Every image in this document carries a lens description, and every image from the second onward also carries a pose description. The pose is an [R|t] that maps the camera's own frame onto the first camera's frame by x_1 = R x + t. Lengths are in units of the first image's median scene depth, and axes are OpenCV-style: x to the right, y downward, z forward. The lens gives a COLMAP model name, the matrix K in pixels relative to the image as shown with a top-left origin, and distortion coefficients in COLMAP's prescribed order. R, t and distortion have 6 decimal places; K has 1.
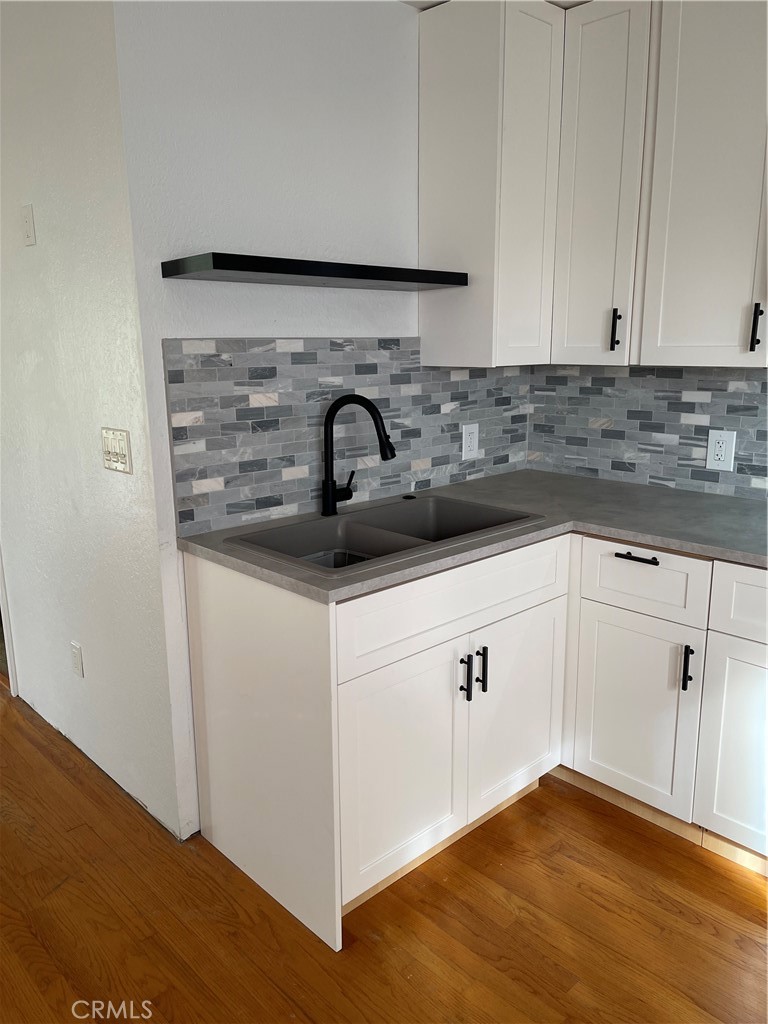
lens RADIAL K [[769.1, 0, 385.6], [0, 769.1, 518.5], [0, 0, 1]] dist [0.051789, -0.002486]
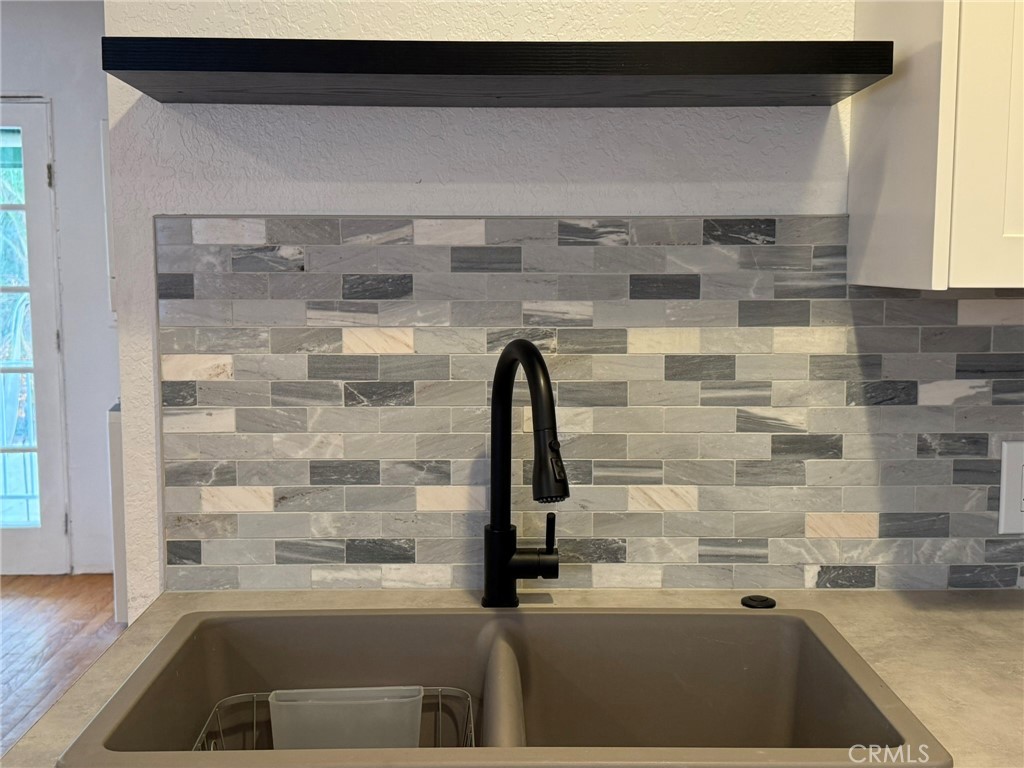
lens RADIAL K [[1171.9, 0, 512.0], [0, 1171.9, 384.0], [0, 0, 1]] dist [0.128212, -0.006659]
pose [[0.735058, 0.082757, -0.672935, 0.393053], [-0.159581, 0.985757, -0.053085, -0.098558], [0.658957, 0.146408, 0.737795, 0.499503]]
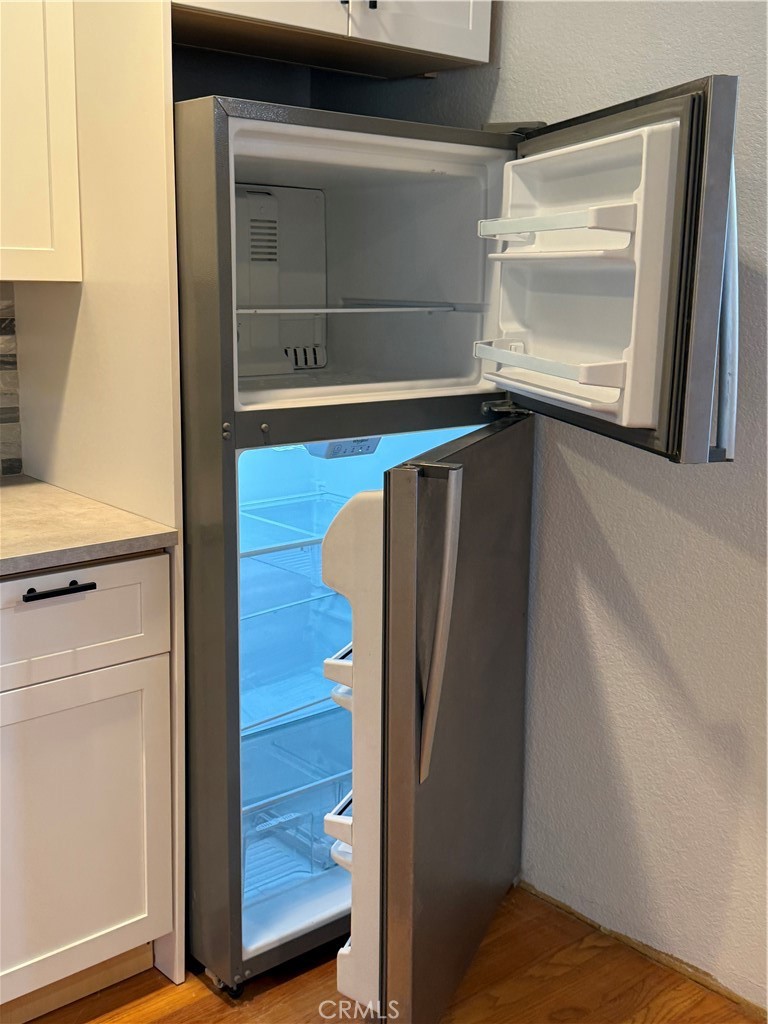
lens RADIAL K [[1171.9, 0, 384.0], [0, 1171.9, 512.0], [0, 0, 1]] dist [0.128212, -0.006659]
pose [[0.019973, -0.195293, 0.980541, -0.182014], [0.205726, 0.960553, 0.187122, -0.042278], [-0.978406, 0.197986, 0.059362, 0.264289]]
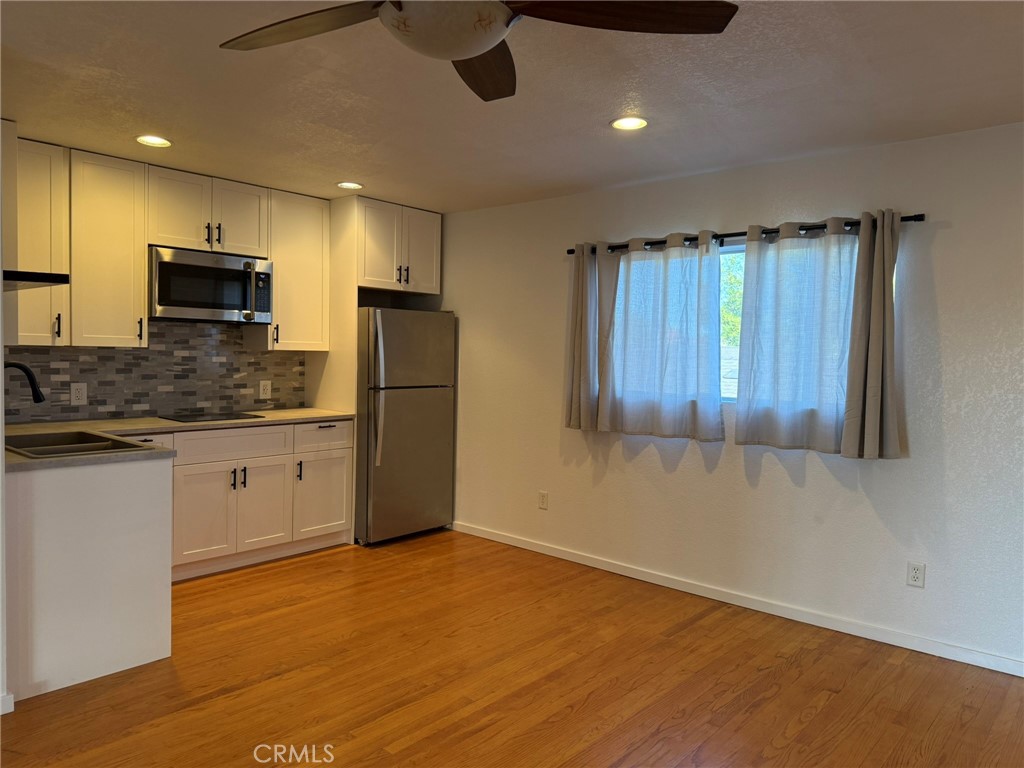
lens RADIAL K [[719.9, 0, 517.6], [0, 719.9, 385.9], [0, 0, 1]] dist [0.116148, -0.197881]
pose [[-0.107419, -0.039144, 0.993443, -1.503506], [0.202664, 0.977382, 0.060425, -0.003472], [-0.973339, 0.207826, -0.097057, 0.200155]]
